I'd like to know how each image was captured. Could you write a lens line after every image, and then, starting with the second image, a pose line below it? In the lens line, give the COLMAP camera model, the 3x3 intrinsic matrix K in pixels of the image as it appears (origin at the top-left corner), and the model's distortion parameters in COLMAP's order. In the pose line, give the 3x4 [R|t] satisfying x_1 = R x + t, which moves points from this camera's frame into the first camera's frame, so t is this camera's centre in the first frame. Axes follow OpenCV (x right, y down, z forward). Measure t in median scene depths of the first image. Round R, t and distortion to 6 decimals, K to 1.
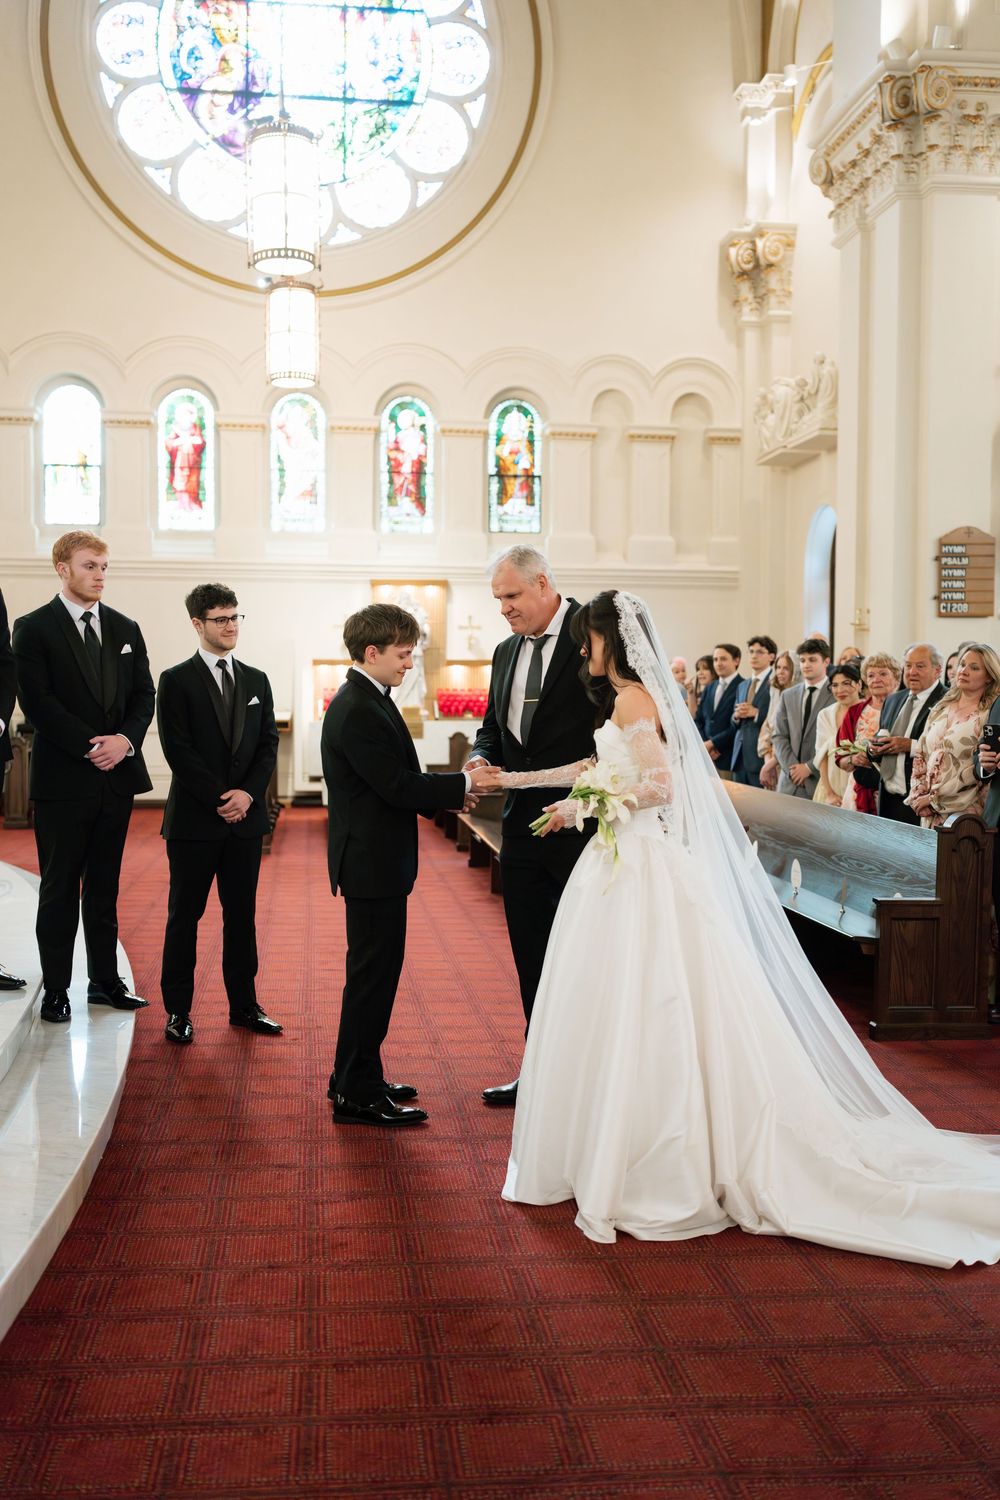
lens RADIAL K [[1496.6, 0, 500.0], [0, 1496.6, 750.0], [0, 0, 1]] dist [-0.005753, 0.004697]
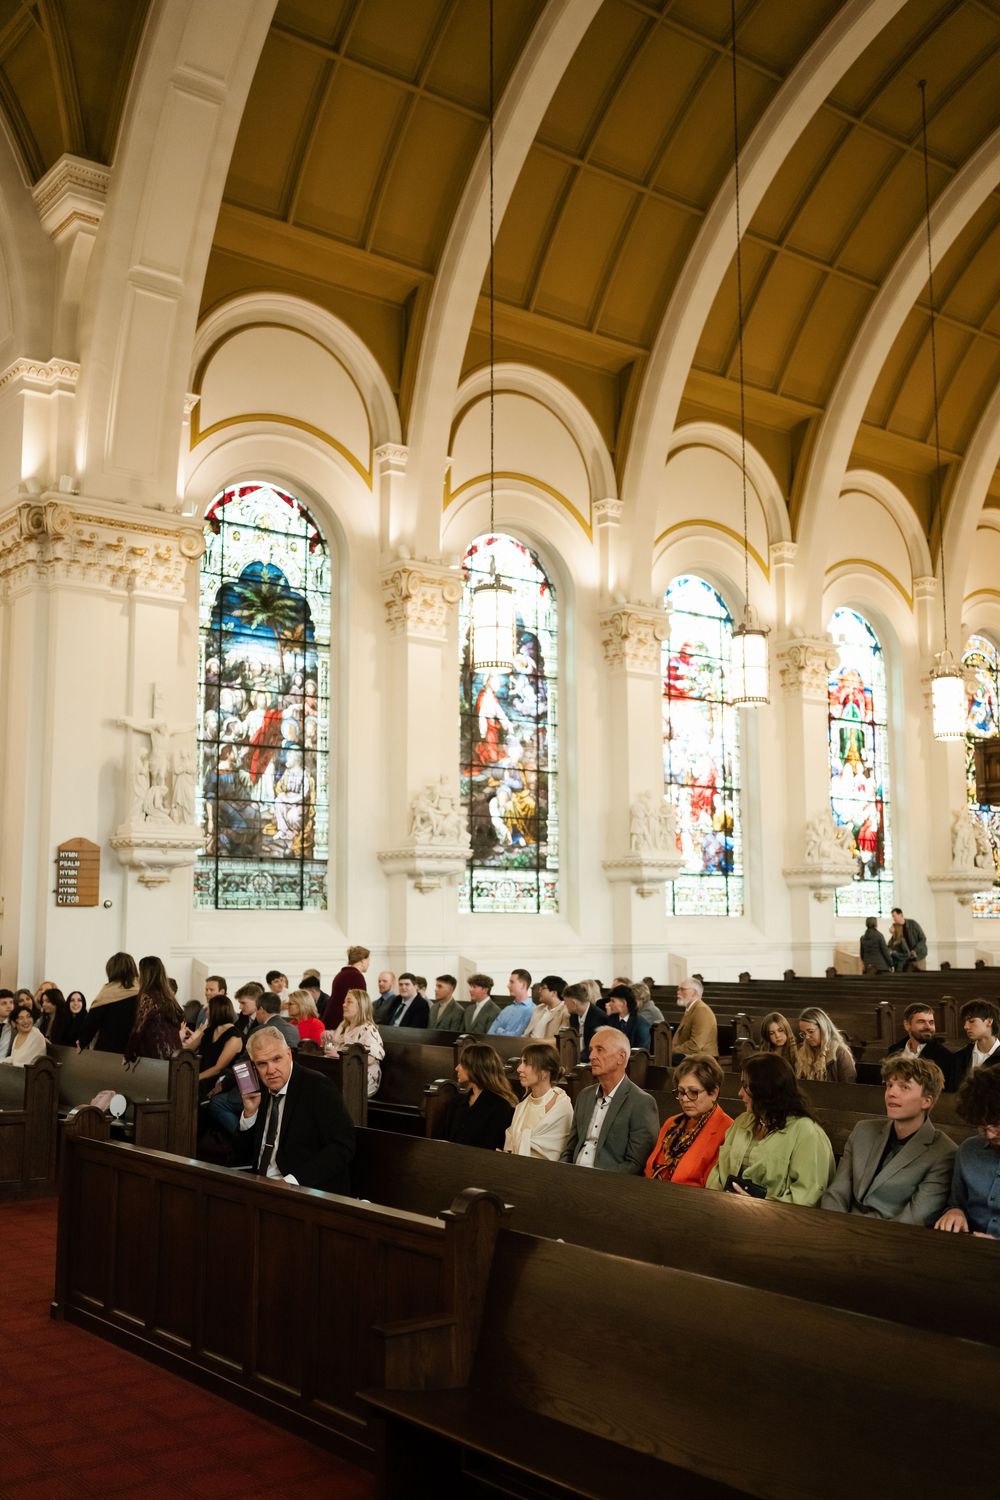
lens RADIAL K [[1496.6, 0, 500.0], [0, 1496.6, 750.0], [0, 0, 1]] dist [-0.005753, 0.004697]
pose [[0.855549, 0.055310, 0.514759, -0.056643], [0.029790, 0.987370, -0.155603, -0.008511], [-0.516864, 0.148461, 0.843096, -0.326530]]
